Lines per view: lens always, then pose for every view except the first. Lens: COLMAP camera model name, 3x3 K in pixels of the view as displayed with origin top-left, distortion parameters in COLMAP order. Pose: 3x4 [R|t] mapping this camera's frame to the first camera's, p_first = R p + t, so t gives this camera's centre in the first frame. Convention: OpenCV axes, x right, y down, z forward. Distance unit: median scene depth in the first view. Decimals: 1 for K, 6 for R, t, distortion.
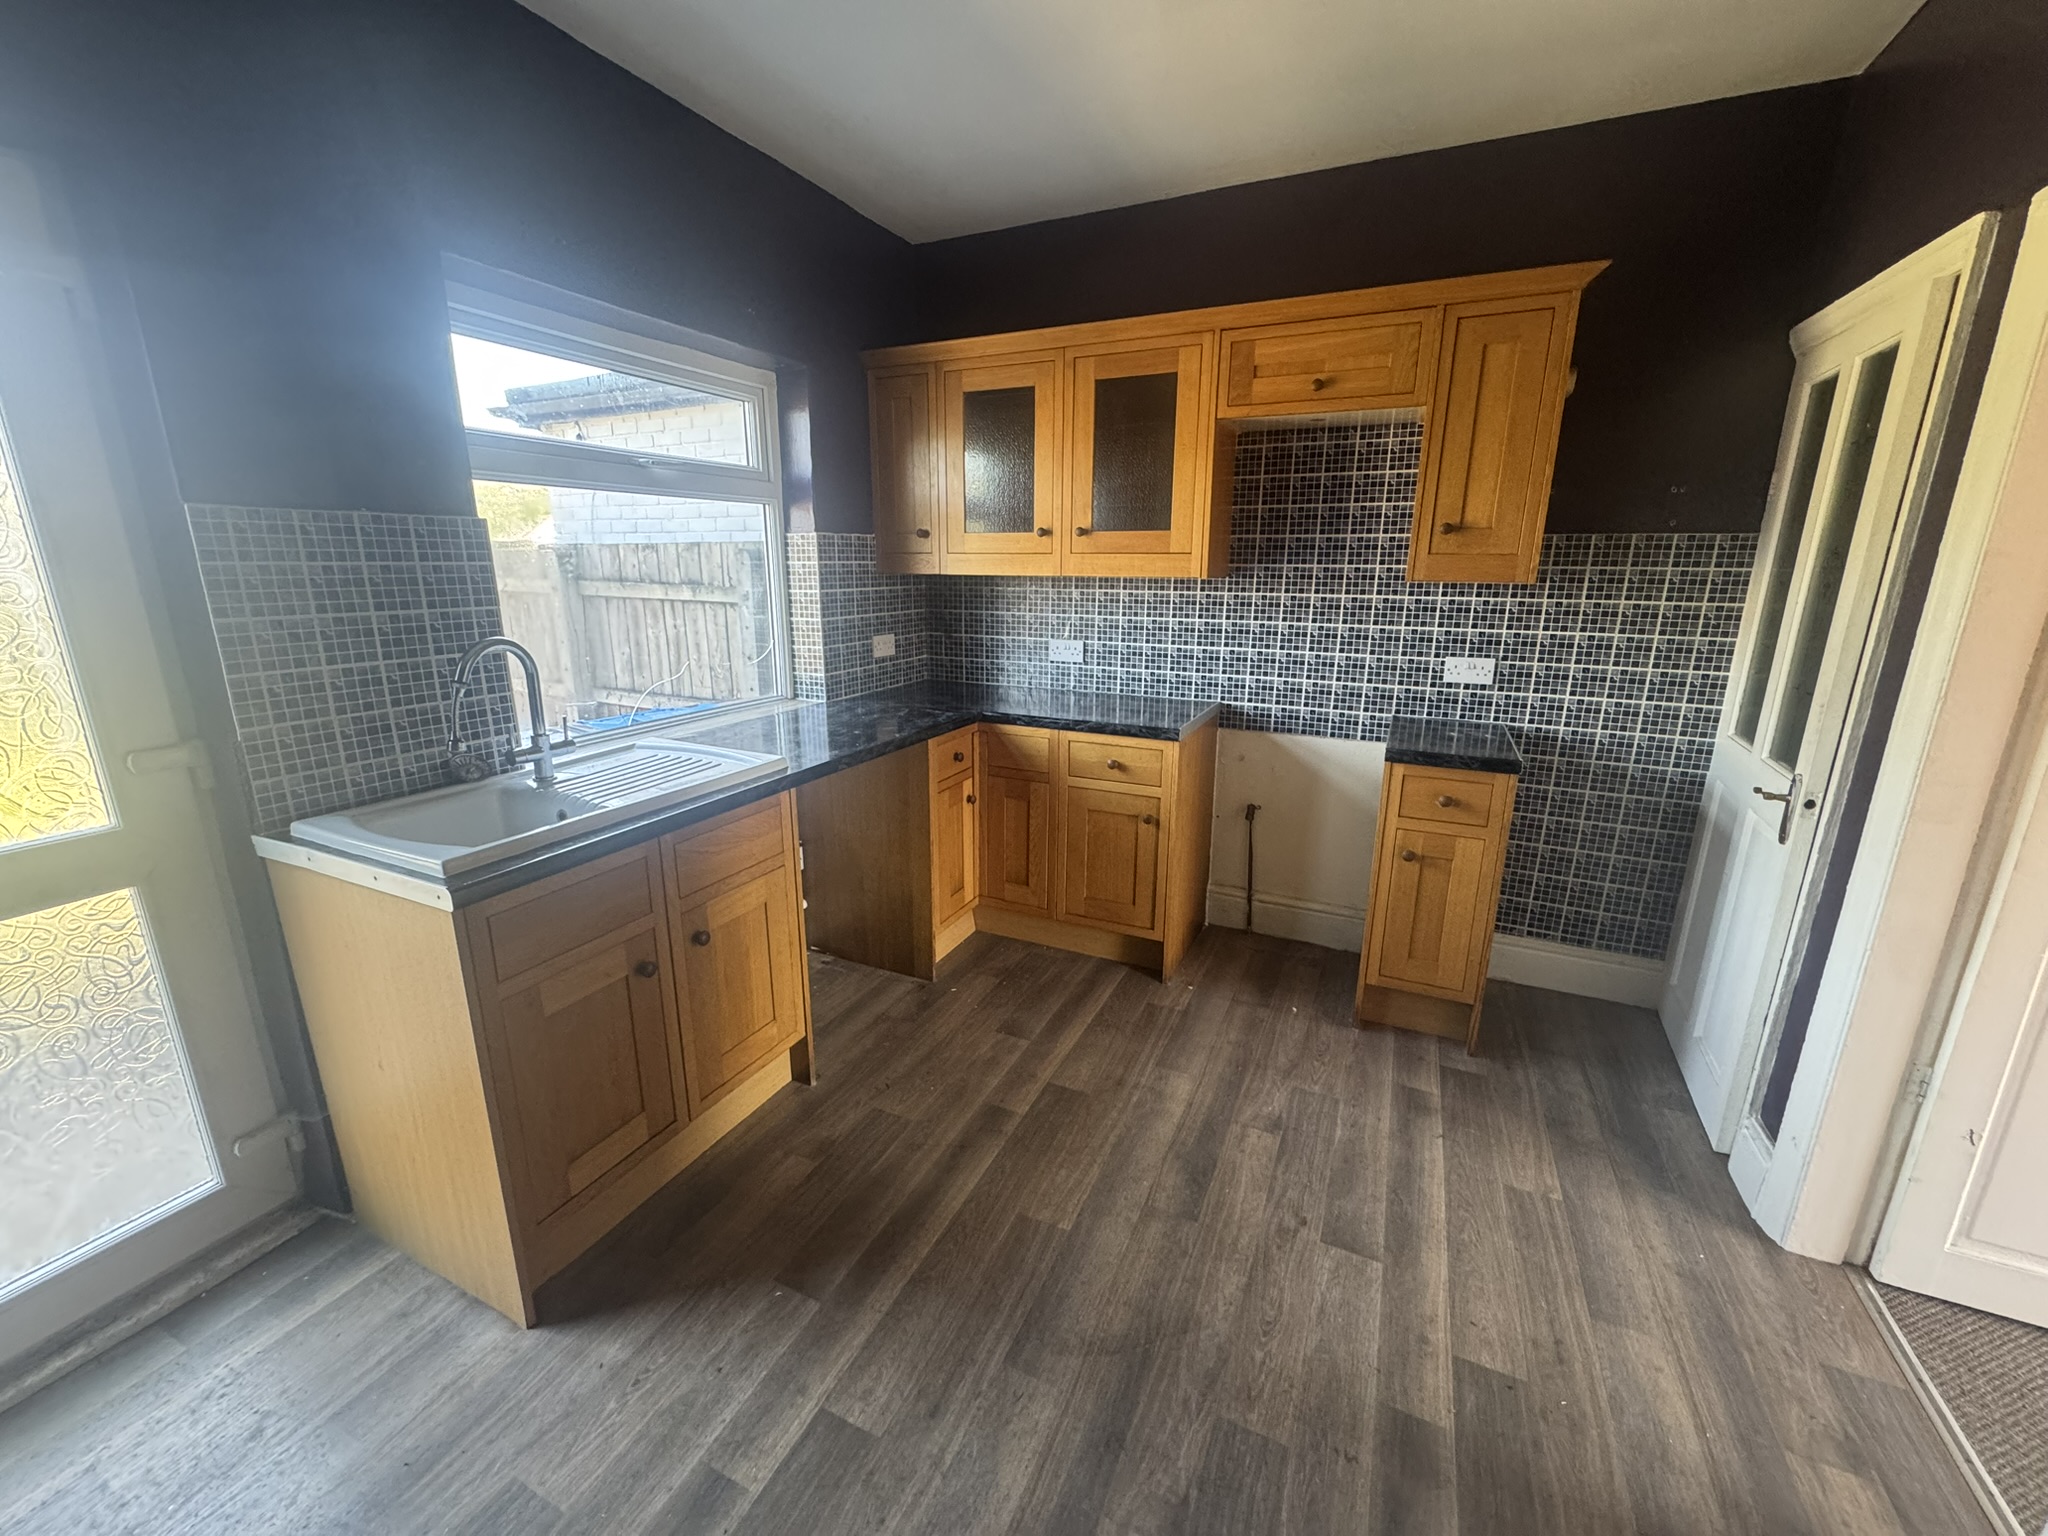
lens RADIAL K [[823.8, 0, 1024.2], [0, 823.8, 767.1], [0, 0, 1]] dist [0.000617, -0.000013]
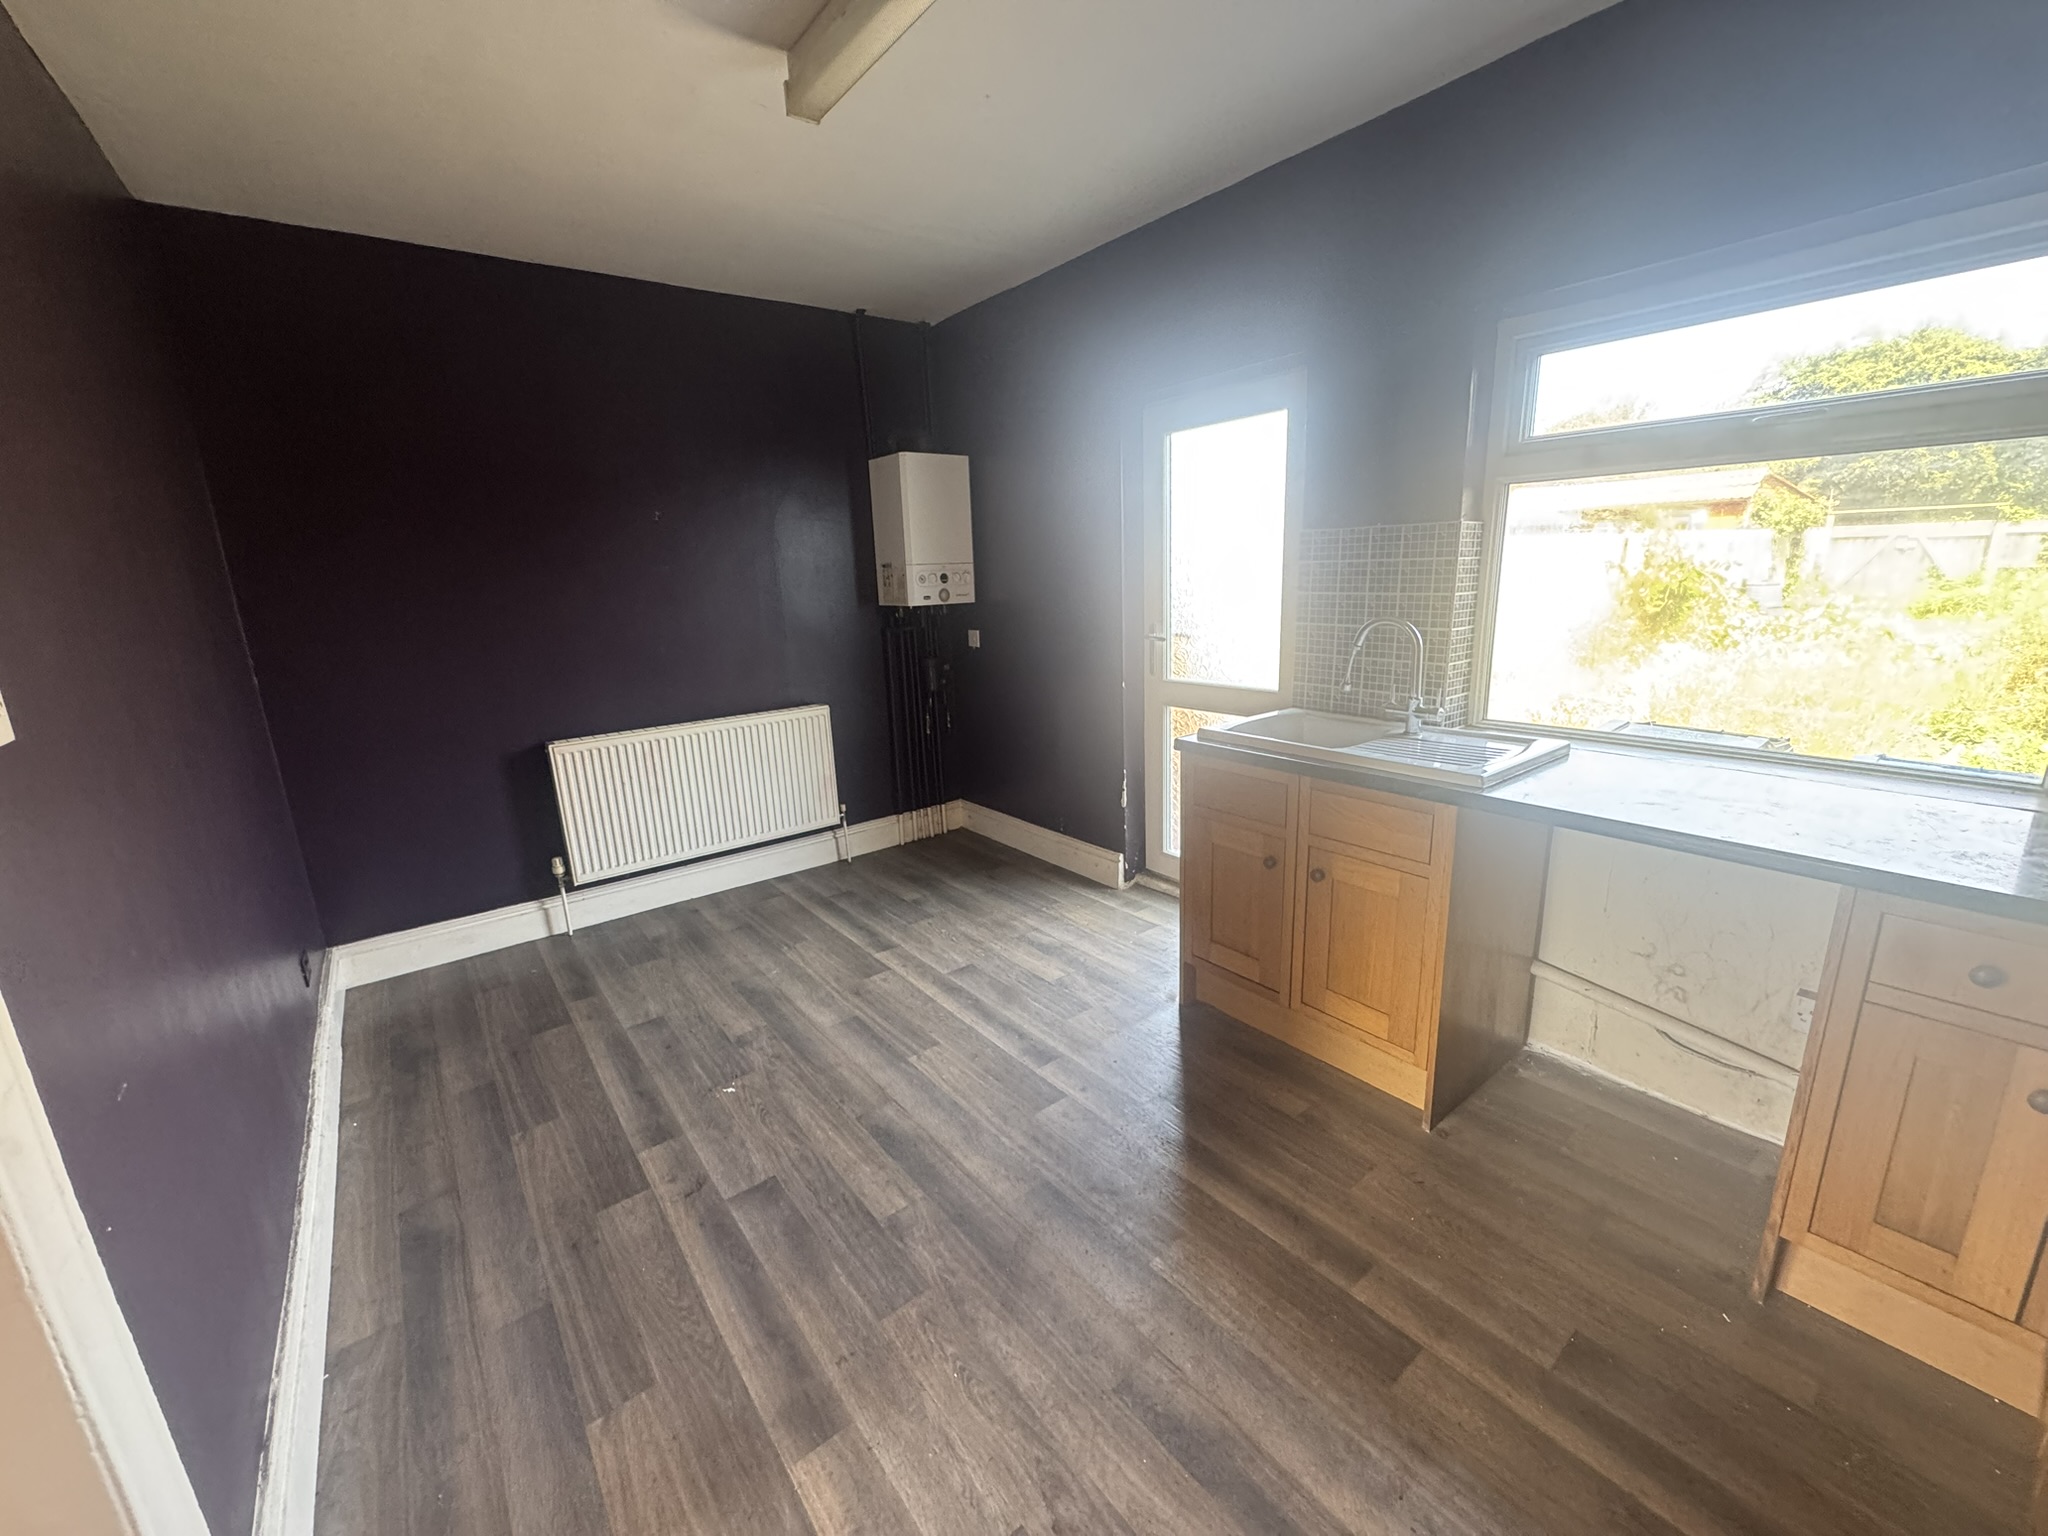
lens RADIAL K [[823.8, 0, 1028.3], [0, 823.8, 772.4], [0, 0, 1]] dist [0.000617, -0.000013]
pose [[-0.451583, 0.231808, -0.861590, 0.837582], [-0.183640, 0.920837, 0.343999, -0.279975], [0.873126, 0.313567, -0.373265, 1.086015]]
